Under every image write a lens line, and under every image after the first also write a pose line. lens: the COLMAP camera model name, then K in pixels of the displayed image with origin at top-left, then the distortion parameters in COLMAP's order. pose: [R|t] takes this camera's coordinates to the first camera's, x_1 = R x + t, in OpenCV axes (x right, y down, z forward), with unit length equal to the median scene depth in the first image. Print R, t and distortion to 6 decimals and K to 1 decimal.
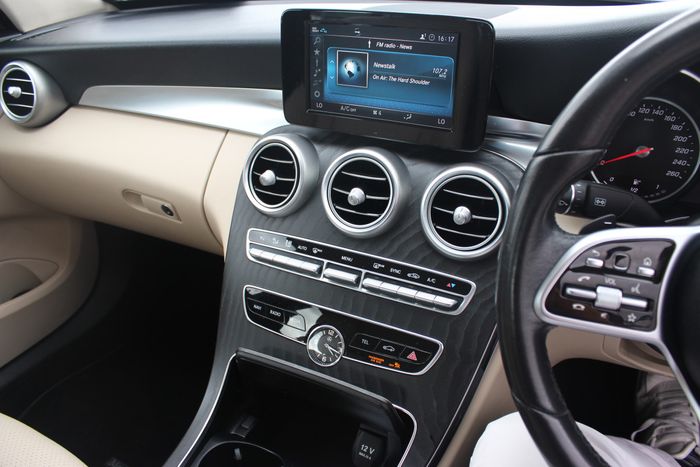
lens RADIAL K [[565.1, 0, 350.0], [0, 565.1, 233.5], [0, 0, 1]] dist [-0.166243, 0.136775]
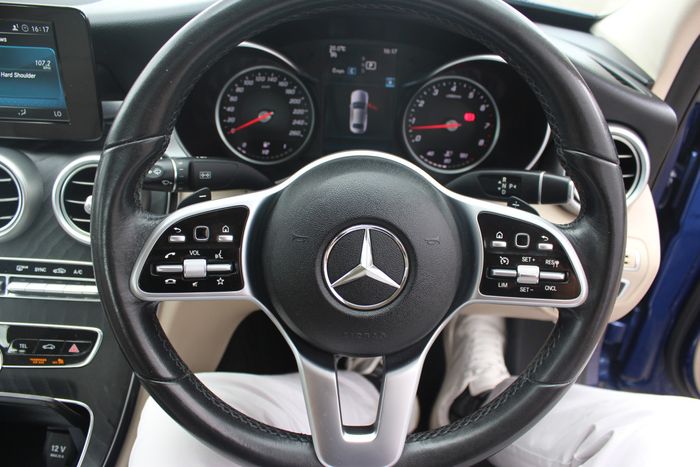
lens RADIAL K [[565.1, 0, 350.0], [0, 565.1, 233.5], [0, 0, 1]] dist [-0.166243, 0.136775]
pose [[0.896443, -0.184254, 0.403039, 0.199550], [0.153696, 0.982285, 0.107212, -0.014943], [-0.415653, -0.034164, 0.908881, -0.094924]]
